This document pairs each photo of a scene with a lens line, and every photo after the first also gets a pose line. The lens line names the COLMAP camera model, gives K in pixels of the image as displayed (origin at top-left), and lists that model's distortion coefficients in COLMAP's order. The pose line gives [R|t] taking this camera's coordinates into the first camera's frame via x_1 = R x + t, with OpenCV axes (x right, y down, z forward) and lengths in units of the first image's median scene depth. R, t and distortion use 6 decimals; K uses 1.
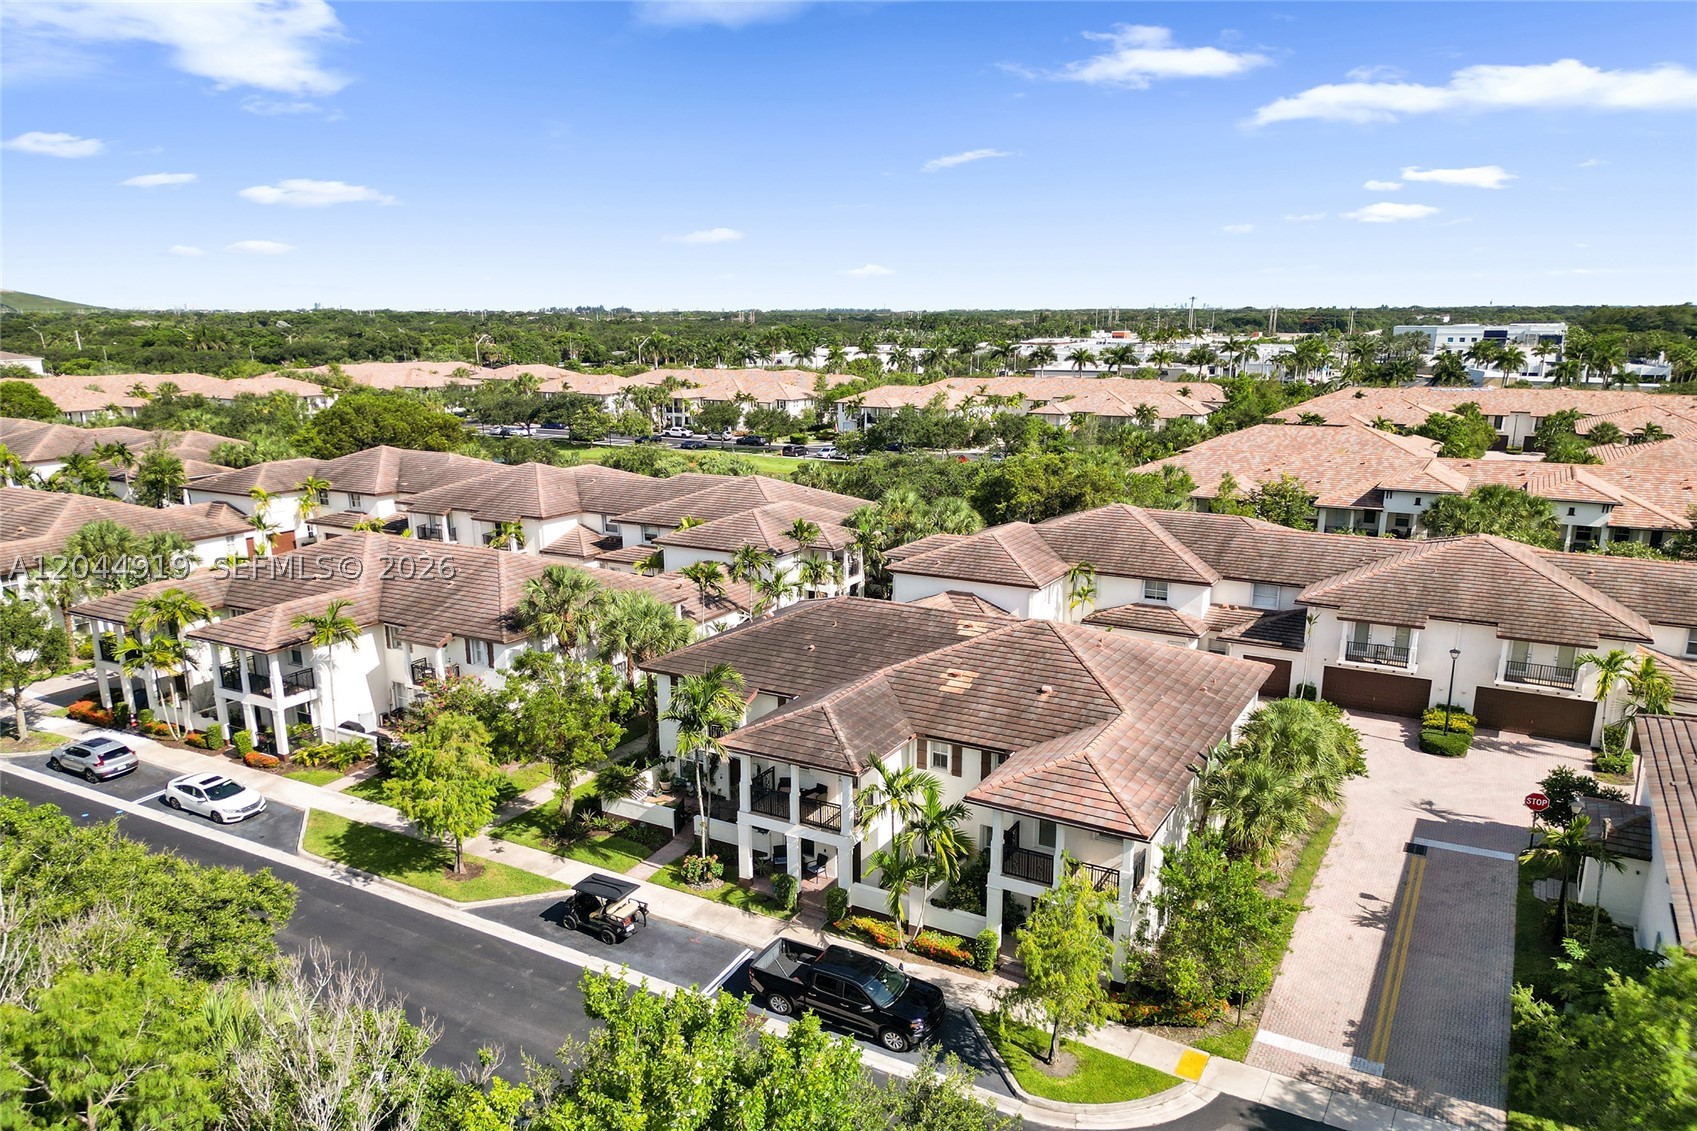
lens RADIAL K [[1186.2, 0, 845.3], [0, 1186.2, 623.3], [0, 0, 1]] dist [0.076673, -0.074158]
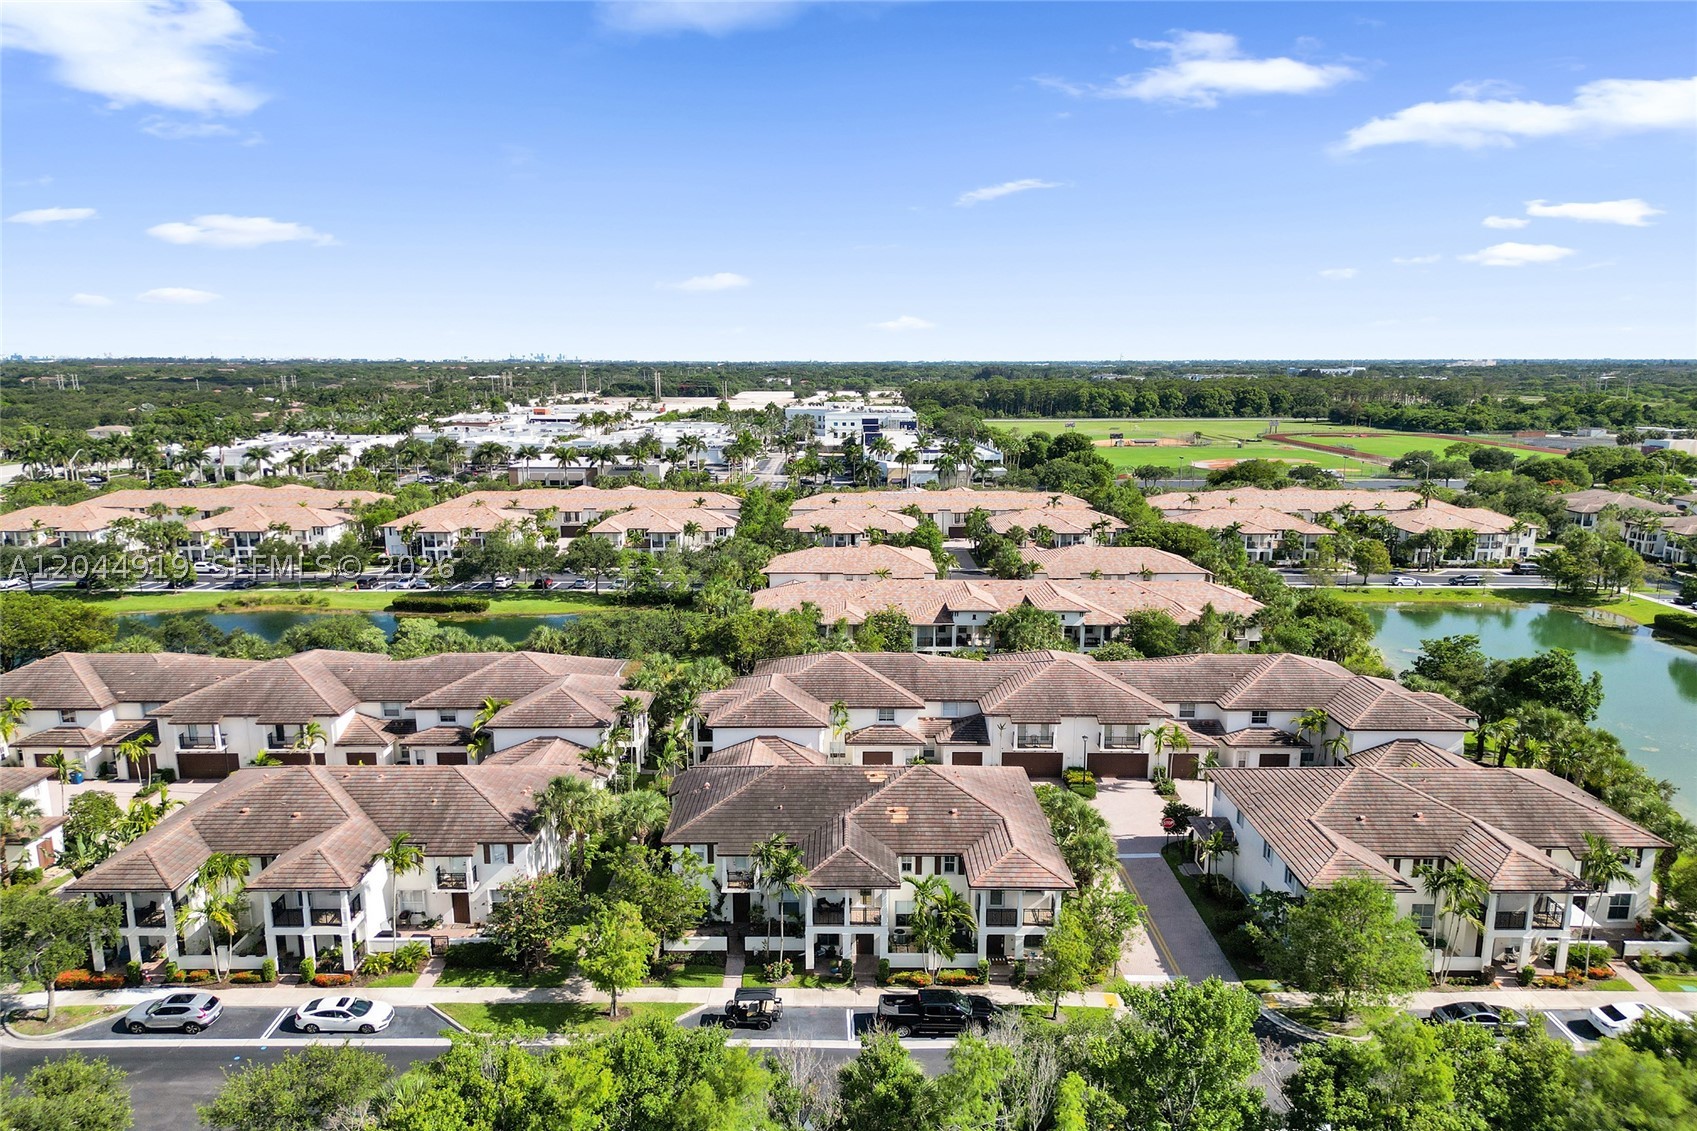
lens RADIAL K [[1193.4, 0, 845.1], [0, 1193.4, 610.9], [0, 0, 1]] dist [0.079186, -0.076319]
pose [[0.871414, -0.100306, 0.480184, -0.618495], [0.123148, 0.992256, -0.016211, -0.179087], [-0.474840, 0.073260, 0.877018, -0.352132]]
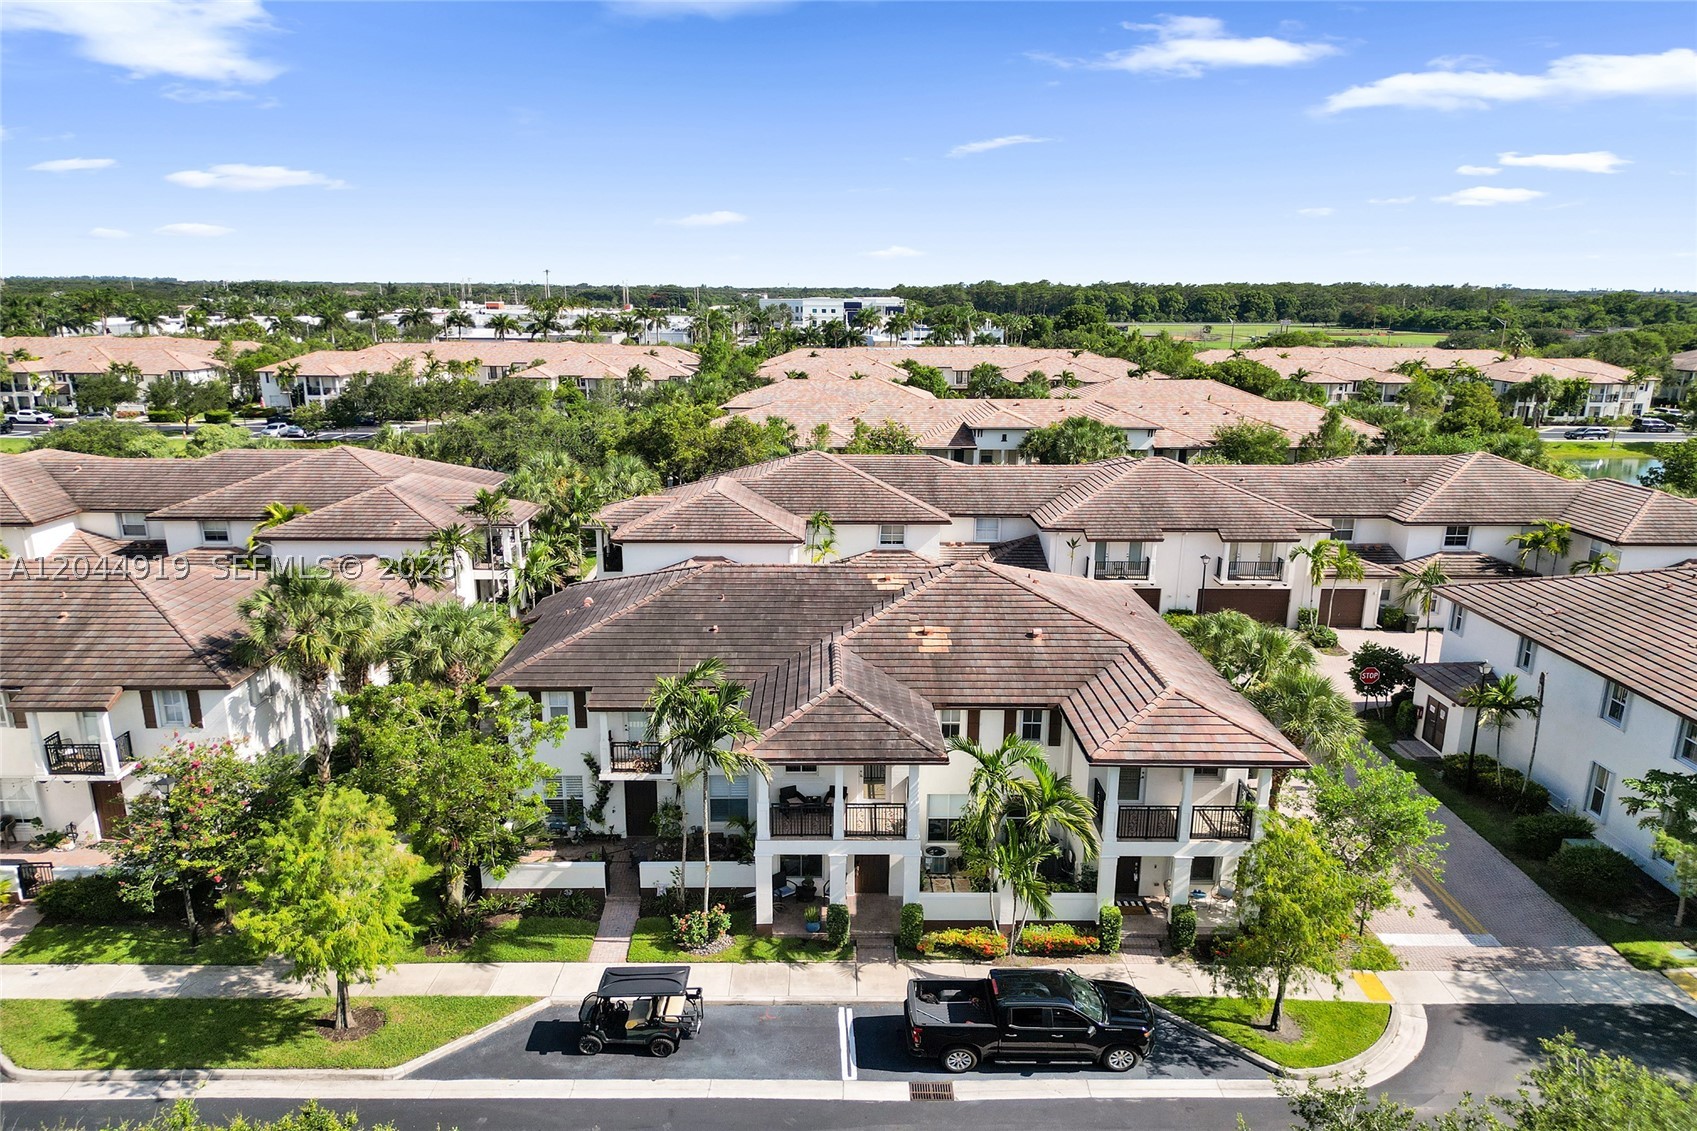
lens RADIAL K [[1193.4, 0, 845.1], [0, 1193.4, 610.9], [0, 0, 1]] dist [0.079186, -0.076319]
pose [[0.862678, -0.124706, 0.490139, -0.329977], [0.121228, 0.991859, 0.038989, -0.011182], [-0.491011, 0.025784, 0.870772, 0.234277]]
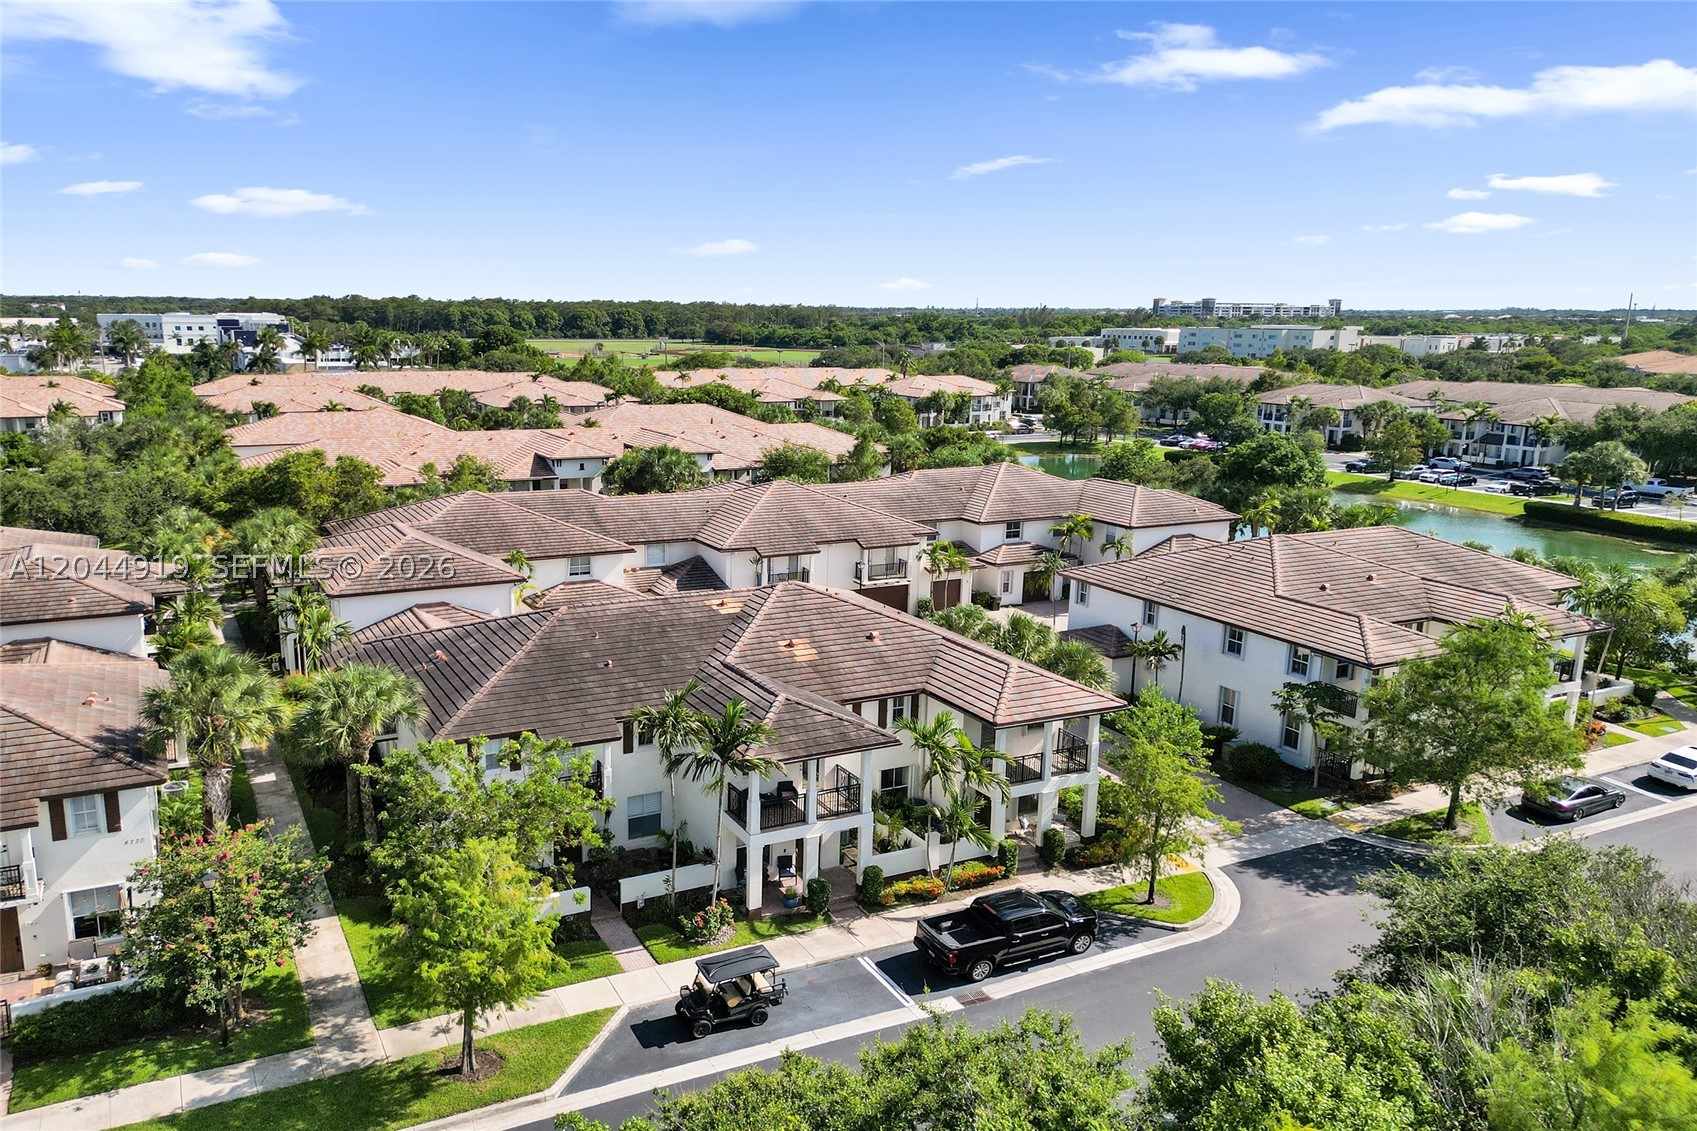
lens RADIAL K [[1243.6, 0, 741.6], [0, 1243.6, 600.2], [0, 0, 1]] dist [0.068620, -0.055092]
pose [[0.571399, -0.182683, 0.800082, -0.661204], [0.198937, 0.976665, 0.080926, -0.074767], [-0.796196, 0.112924, 0.594408, 0.350160]]
